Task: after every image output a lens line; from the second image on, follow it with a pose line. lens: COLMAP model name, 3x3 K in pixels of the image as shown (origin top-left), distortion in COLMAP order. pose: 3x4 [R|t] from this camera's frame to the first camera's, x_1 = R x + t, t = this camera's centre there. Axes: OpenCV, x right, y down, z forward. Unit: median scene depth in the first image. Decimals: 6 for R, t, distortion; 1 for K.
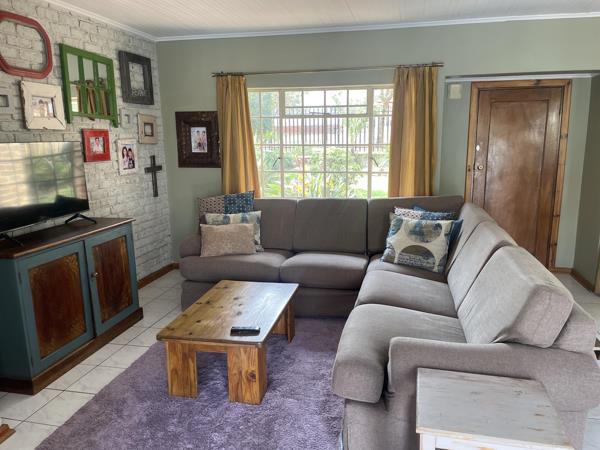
lens RADIAL K [[450.2, 0, 302.4], [0, 450.2, 229.5], [0, 0, 1]] dist [0.103910, -0.131040]
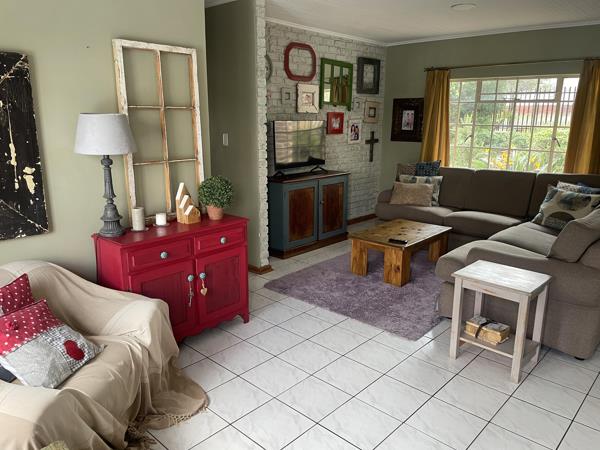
lens RADIAL K [[450.2, 0, 302.4], [0, 450.2, 229.5], [0, 0, 1]] dist [0.103910, -0.131040]
pose [[0.867639, 0.139267, -0.477291, 0.209769], [-0.118404, 0.990227, 0.073695, 0.064038], [0.482890, -0.007428, 0.875650, -0.351159]]
